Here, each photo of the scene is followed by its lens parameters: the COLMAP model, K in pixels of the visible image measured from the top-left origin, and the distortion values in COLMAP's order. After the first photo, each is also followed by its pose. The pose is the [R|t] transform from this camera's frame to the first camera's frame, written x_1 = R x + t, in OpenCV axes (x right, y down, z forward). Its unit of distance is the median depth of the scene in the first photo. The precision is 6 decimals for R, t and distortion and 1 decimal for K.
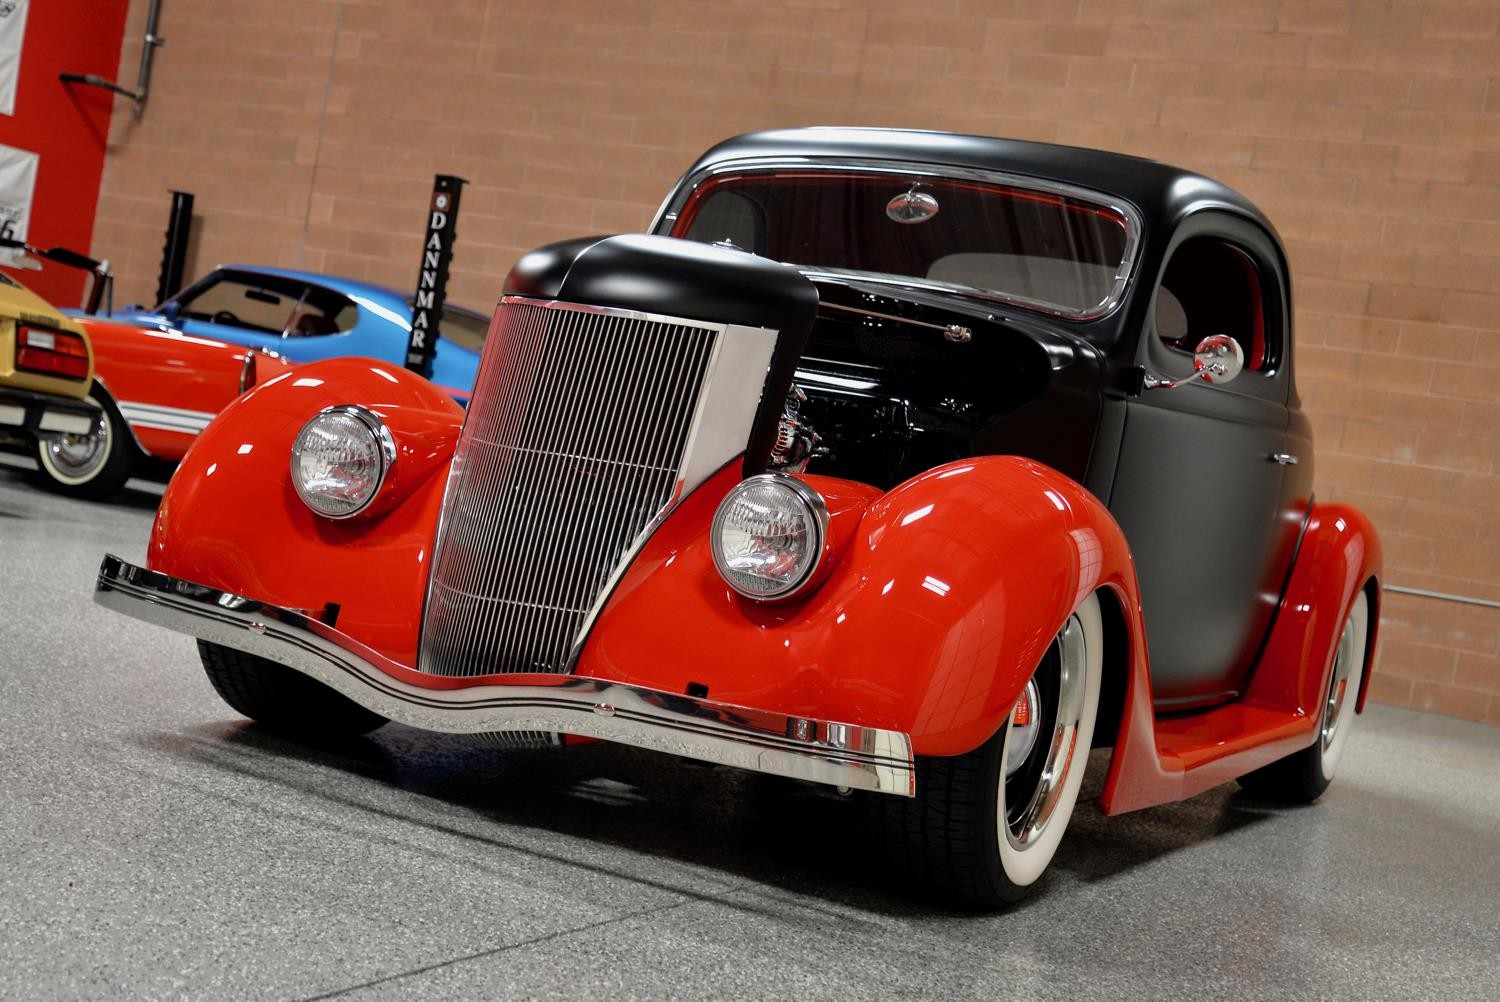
lens RADIAL K [[1979.8, 0, 796.0], [0, 1979.8, 504.2], [0, 0, 1]] dist [0.118302, 0.123132]
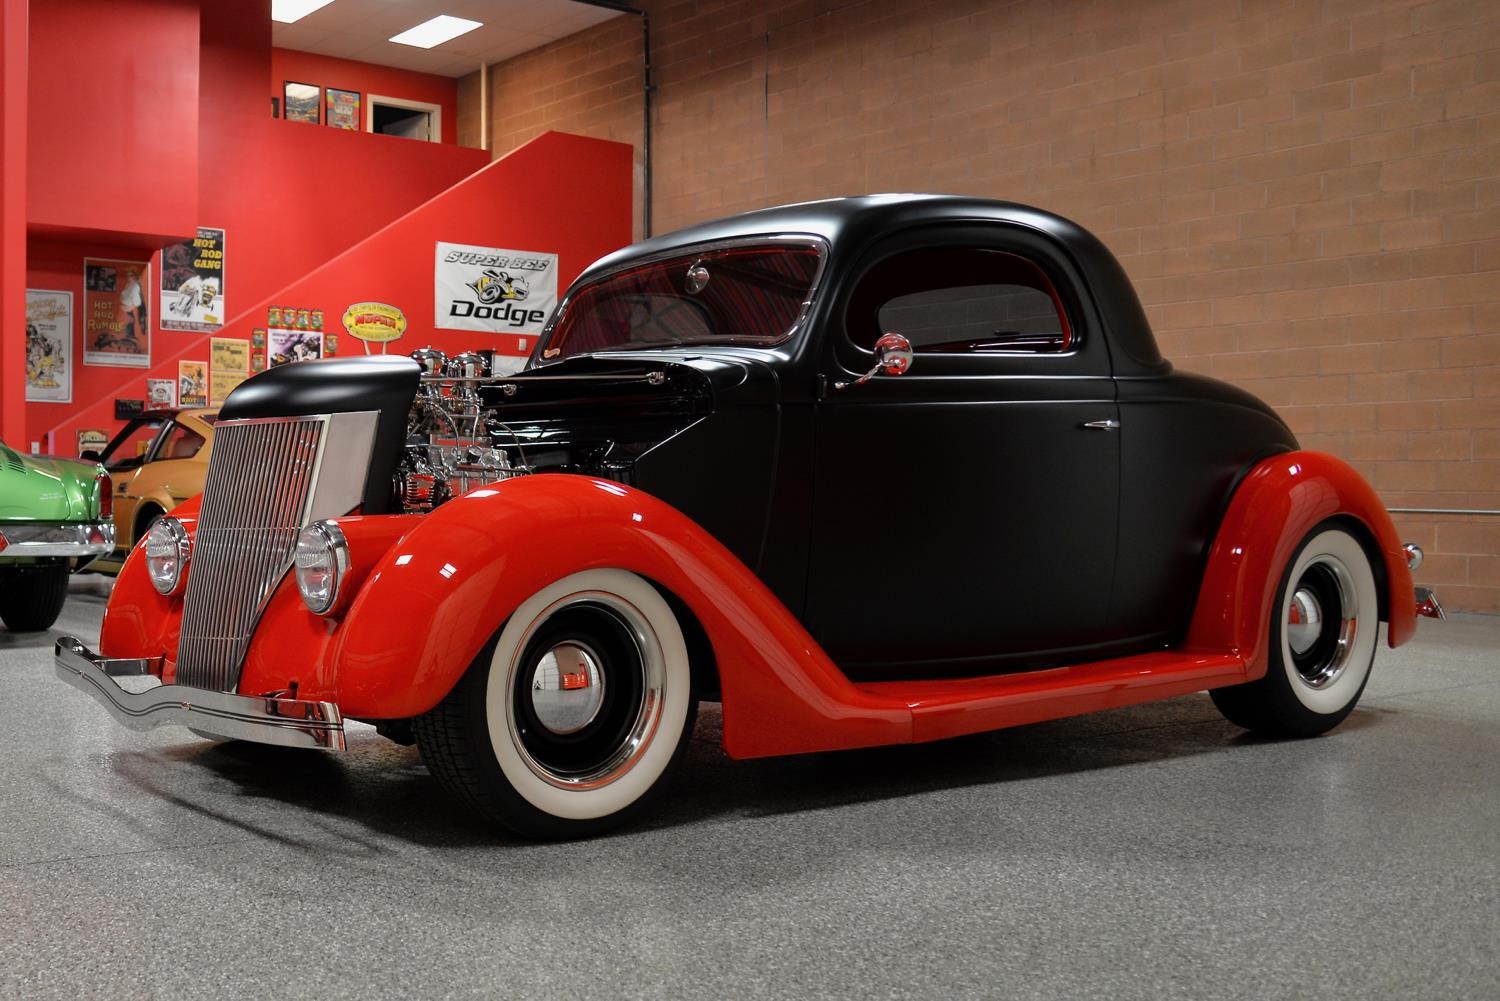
lens RADIAL K [[1618.5, 0, 579.3], [0, 1618.5, 504.5], [0, 0, 1]] dist [-0.061411, 0.039511]
pose [[0.860032, -0.160474, -0.484348, 0.270612], [0.136554, 0.987018, -0.084546, 0.036584], [0.491628, 0.006573, 0.870780, 0.056120]]
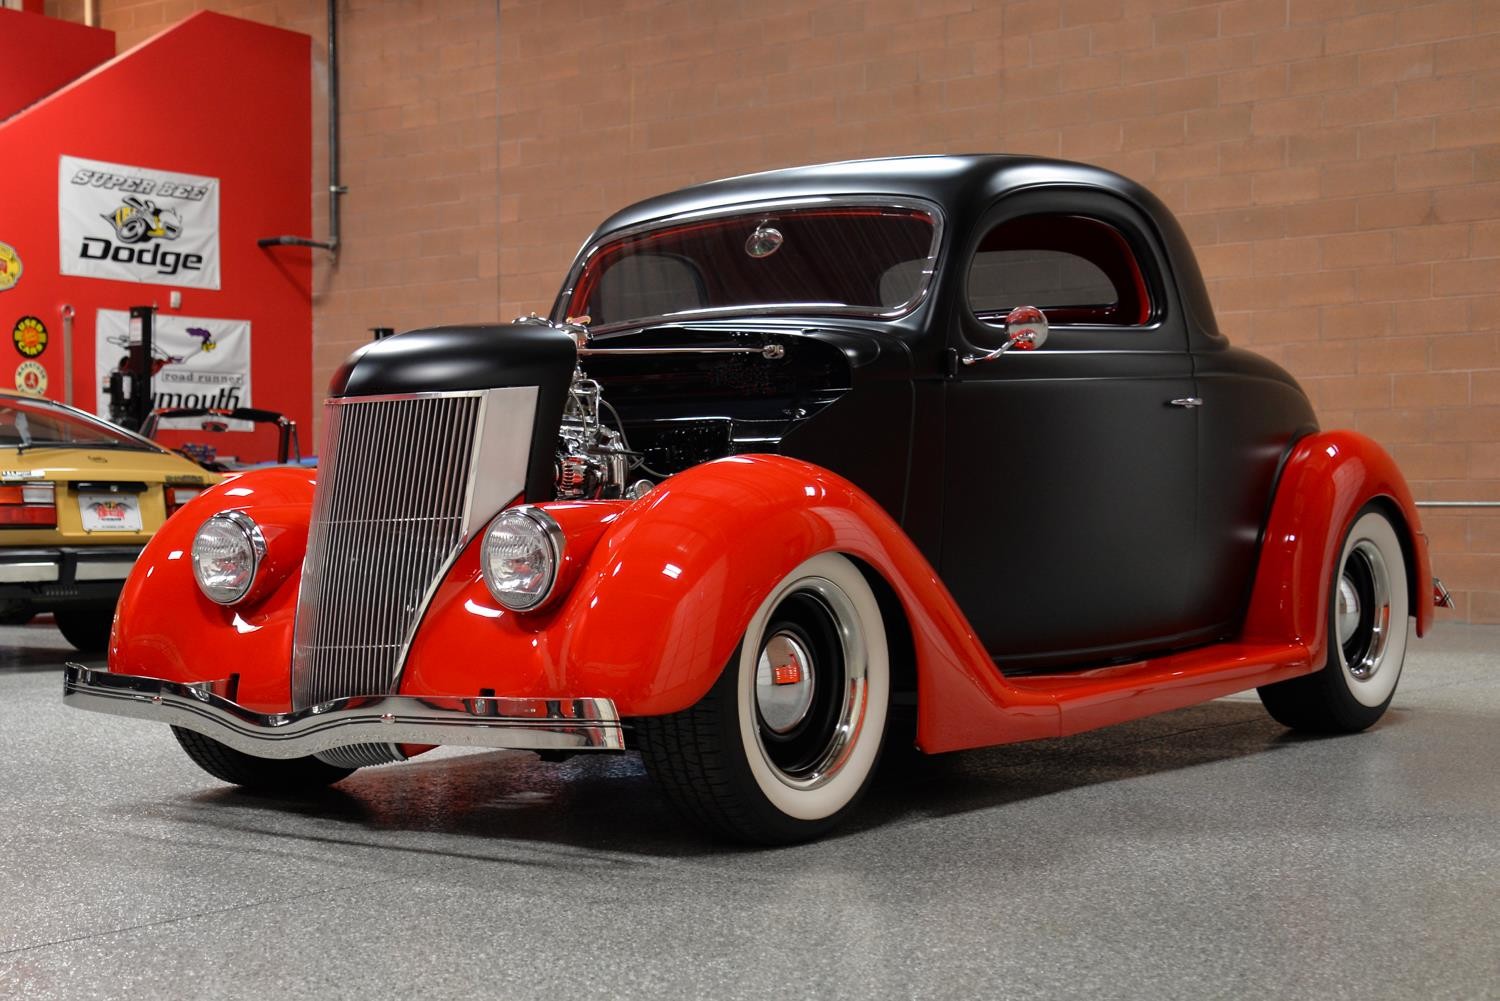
lens RADIAL K [[2188.3, 0, 750.0], [0, 2188.3, 500.5], [0, 0, 1]] dist [0.134992, 0.061449]
pose [[0.963445, -0.176643, -0.201422, 0.159735], [0.171022, 0.984234, -0.045118, 0.026452], [0.206216, 0.009021, 0.978465, -0.110995]]
